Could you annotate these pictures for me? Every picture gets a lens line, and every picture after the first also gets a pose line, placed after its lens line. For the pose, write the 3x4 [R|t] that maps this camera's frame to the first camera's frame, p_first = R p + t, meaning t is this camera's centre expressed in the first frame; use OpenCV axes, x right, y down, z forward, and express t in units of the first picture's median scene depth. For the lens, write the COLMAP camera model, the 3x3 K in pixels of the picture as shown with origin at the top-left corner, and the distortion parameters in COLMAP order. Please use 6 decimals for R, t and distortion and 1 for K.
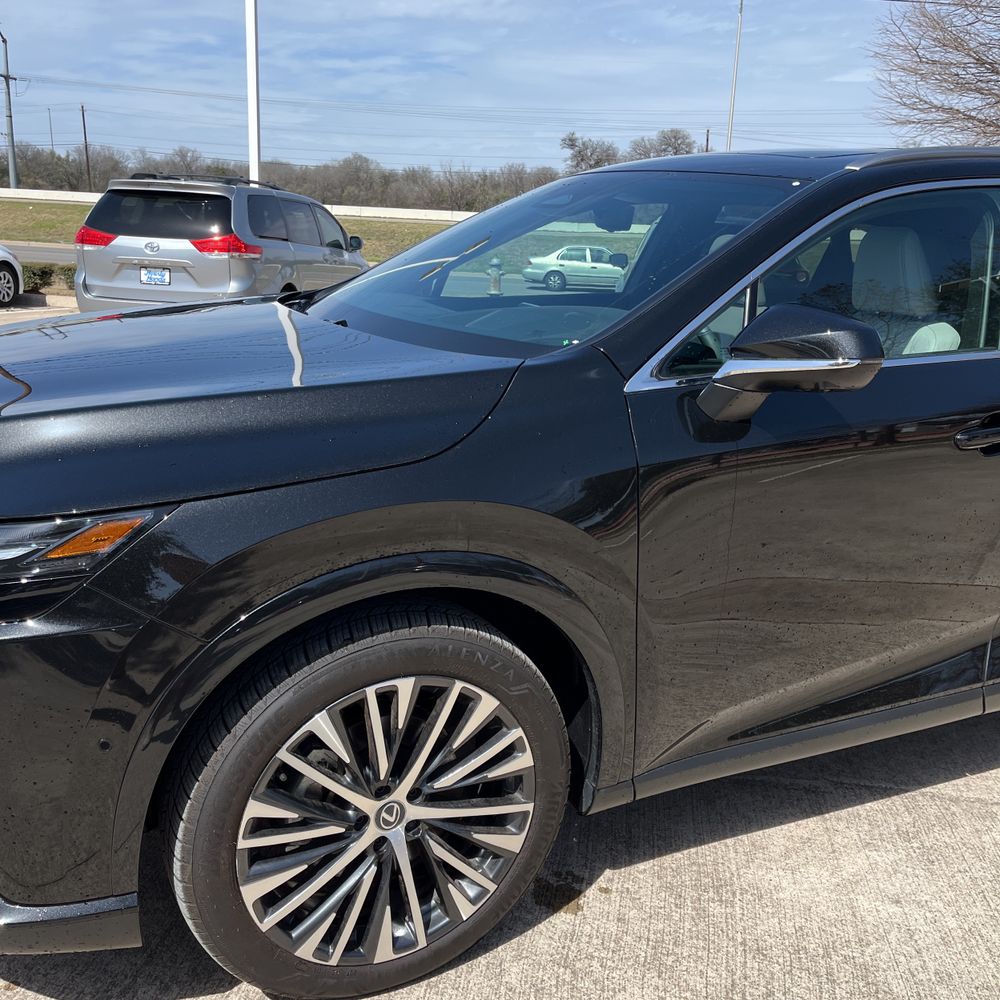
lens RADIAL K [[1015.2, 0, 500.9], [0, 1015.2, 513.0], [0, 0, 1]] dist [0.021240, -0.010355]
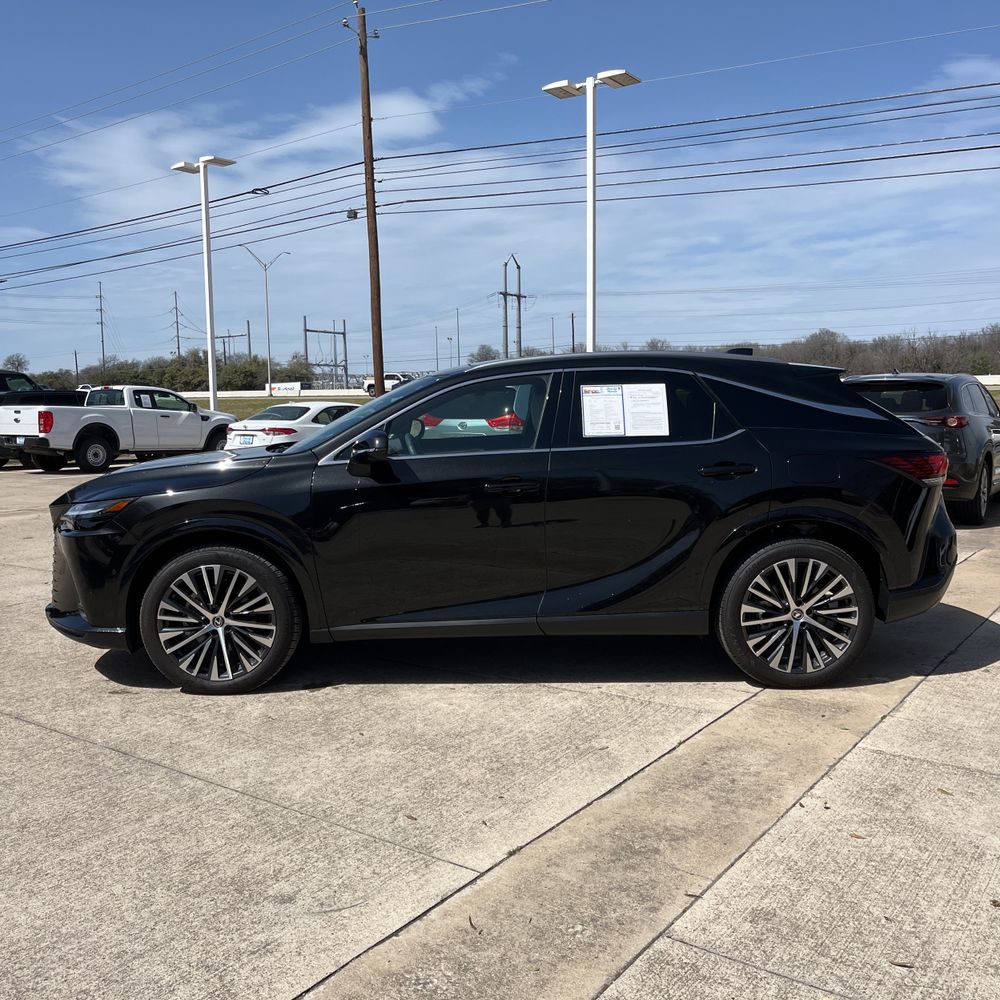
lens RADIAL K [[1020.0, 0, 502.3], [0, 1020.0, 480.3], [0, 0, 1]] dist [0.056126, -0.020991]
pose [[0.895919, -0.022709, -0.443636, 1.666222], [-0.065819, 0.980883, -0.183130, 0.356151], [0.439313, 0.193269, 0.877297, -1.047740]]
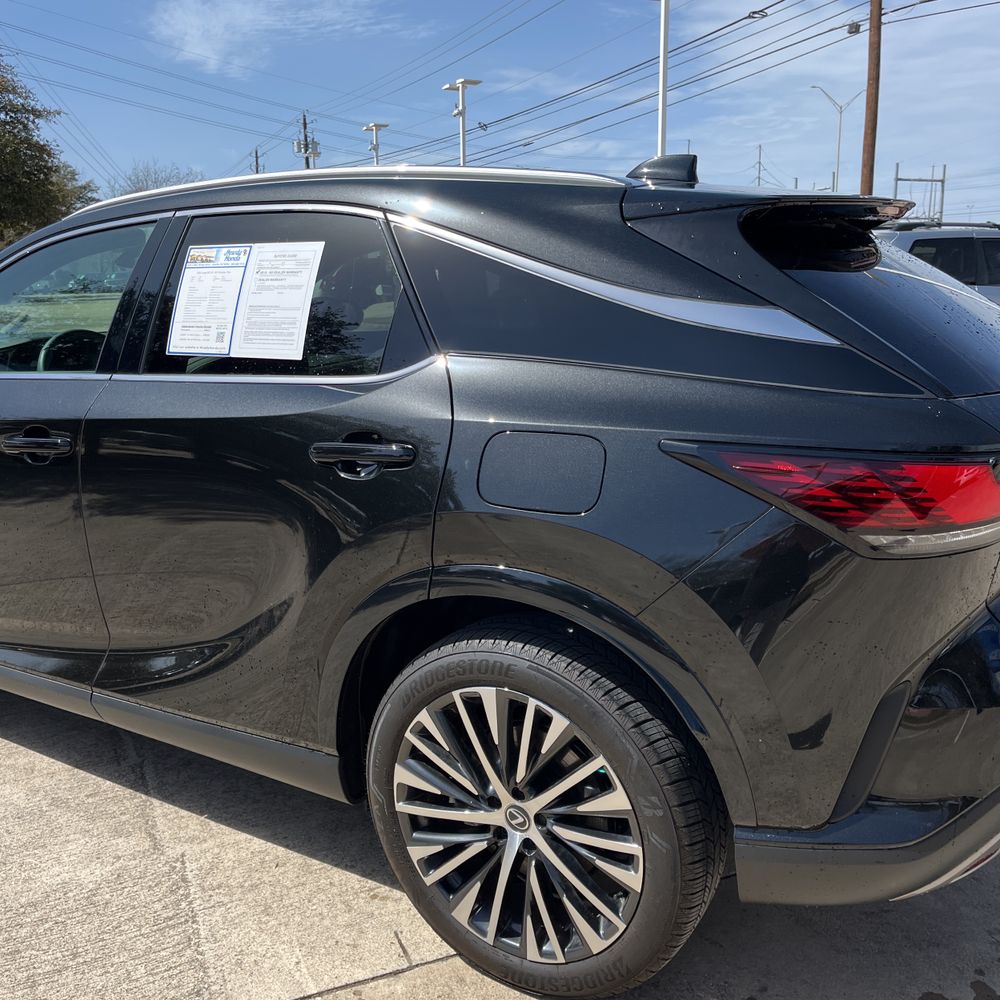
lens RADIAL K [[1023.0, 0, 500.0], [0, 1023.0, 500.0], [0, 0, 1]] dist [0.022389, -0.050716]
pose [[0.522866, 0.135858, -0.841519, 2.009189], [-0.190024, 0.980952, 0.040300, -0.191838], [0.830965, 0.138837, 0.538722, 0.974290]]
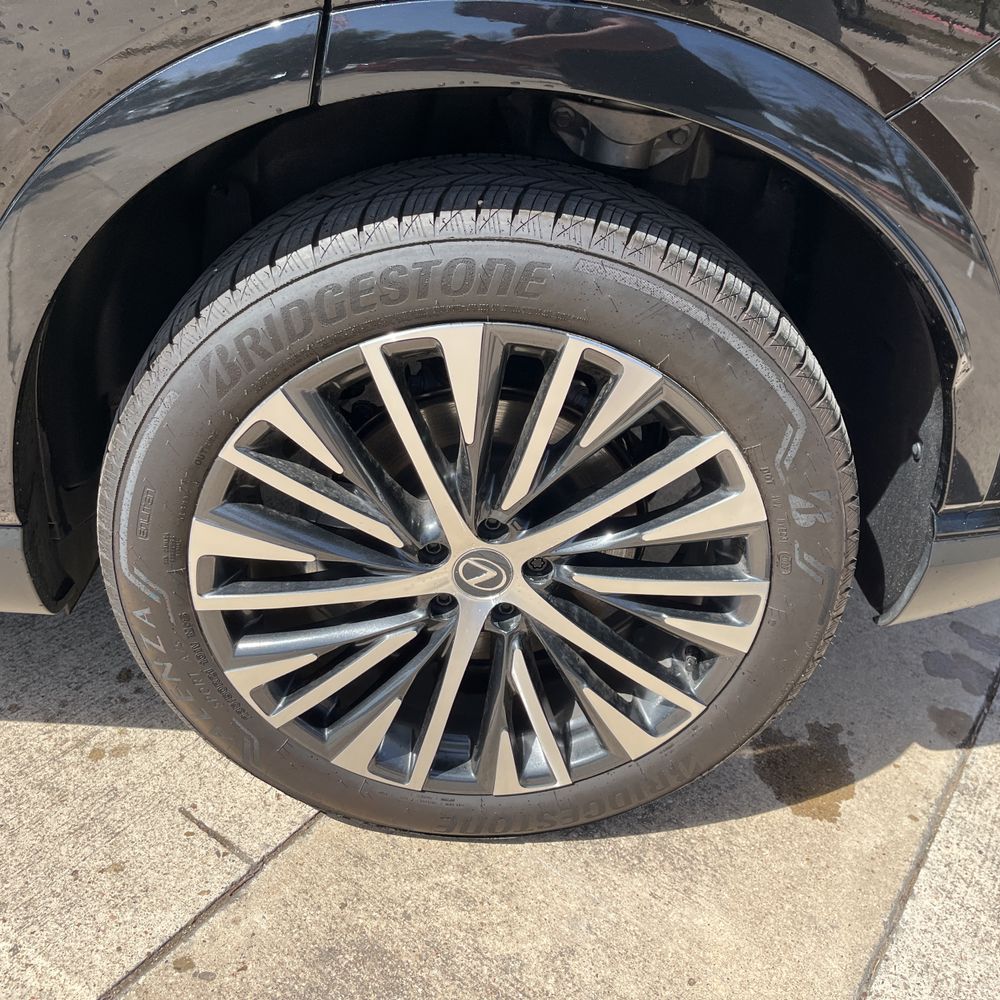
lens RADIAL K [[1021.9, 0, 507.0], [0, 1021.9, 498.5], [0, 0, 1]] dist [0.036901, -0.030255]
pose [[0.904139, 0.268805, -0.332080, 1.360515], [-0.178277, 0.943737, 0.278529, -0.022184], [0.388266, -0.192627, 0.901191, 1.128923]]
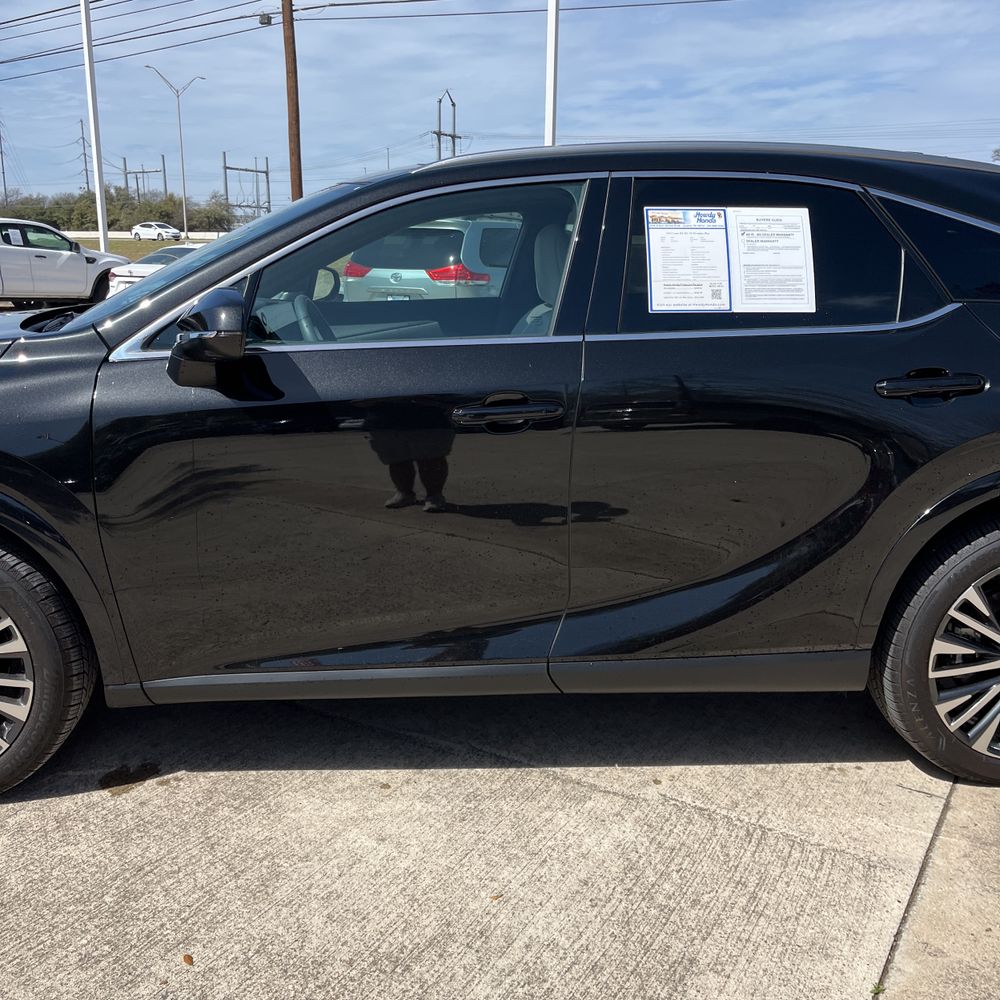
lens RADIAL K [[1013.1, 0, 486.9], [0, 1013.1, 496.5], [0, 0, 1]] dist [0.043849, -0.039679]
pose [[0.918268, 0.057686, -0.391735, 1.036681], [-0.075168, 0.996737, -0.029426, 0.048205], [0.388759, 0.056467, 0.919607, 0.034570]]
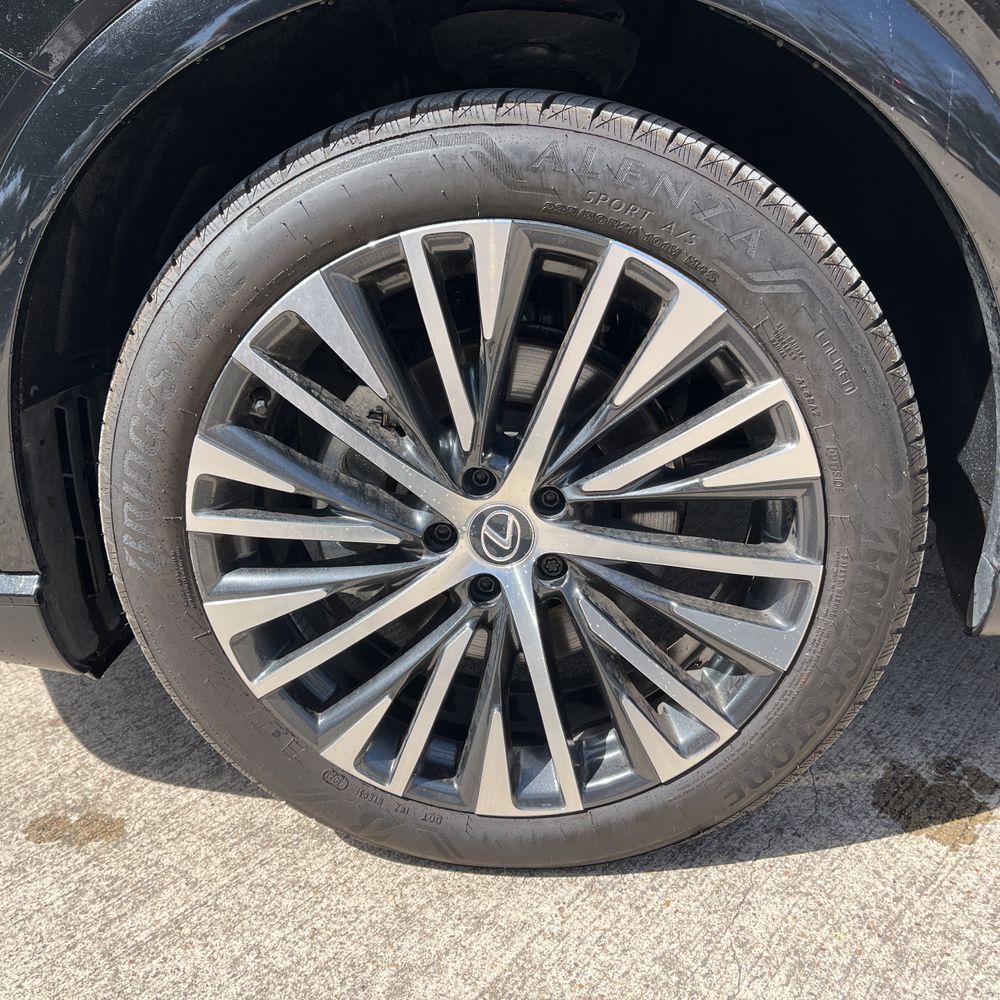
lens RADIAL K [[1013.1, 0, 486.9], [0, 1013.1, 496.5], [0, 0, 1]] dist [0.043849, -0.039679]
pose [[0.843657, 0.080525, -0.530810, 0.144100], [-0.044271, 0.995755, 0.080694, 0.223817], [0.535055, -0.044578, 0.843641, 0.537759]]
